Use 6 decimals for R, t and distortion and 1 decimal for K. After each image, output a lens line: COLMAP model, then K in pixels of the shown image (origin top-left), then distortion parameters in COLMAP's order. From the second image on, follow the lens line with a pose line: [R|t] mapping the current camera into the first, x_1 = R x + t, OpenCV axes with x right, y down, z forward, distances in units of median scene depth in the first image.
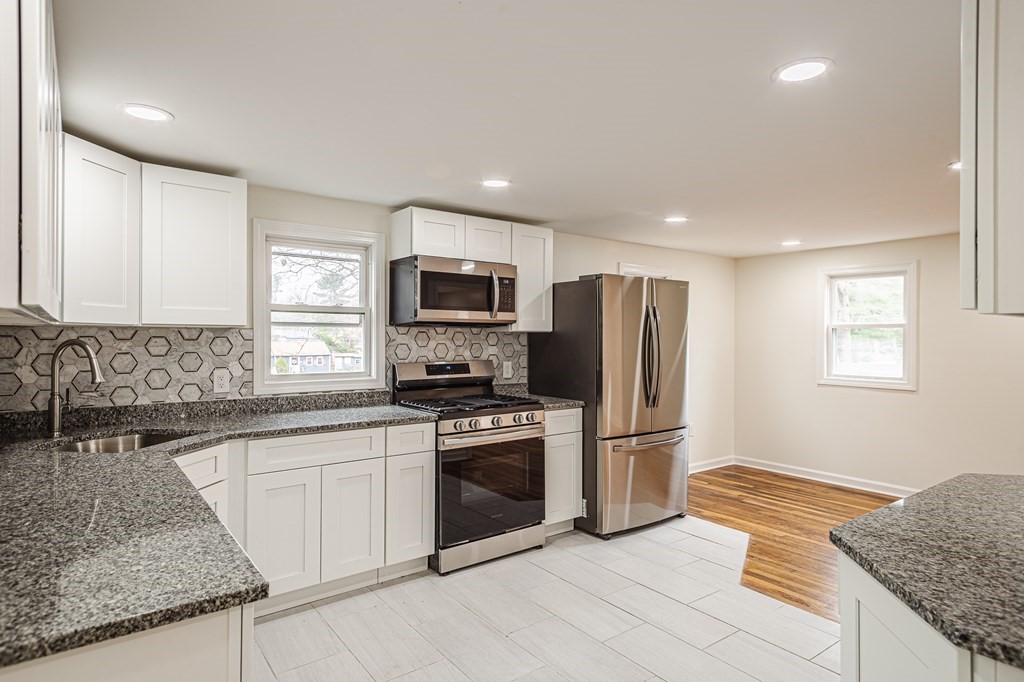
lens RADIAL K [[576.0, 0, 512.4], [0, 576.0, 335.6], [0, 0, 1]] dist [0.011401, 0.000135]
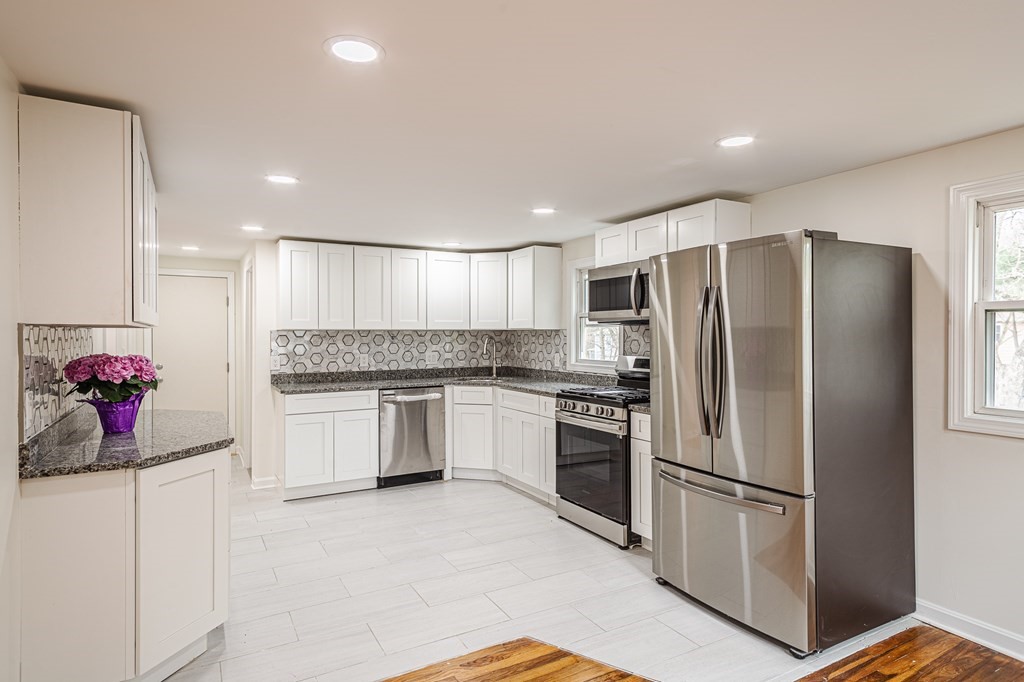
lens RADIAL K [[576.0, 0, 510.7], [0, 576.0, 339.9], [0, 0, 1]] dist [0.011401, 0.000135]
pose [[-0.143666, 0.006419, -0.989605, 1.224548], [0.001535, 0.999979, 0.006264, 0.007447], [0.989625, -0.000619, -0.143673, 1.119607]]
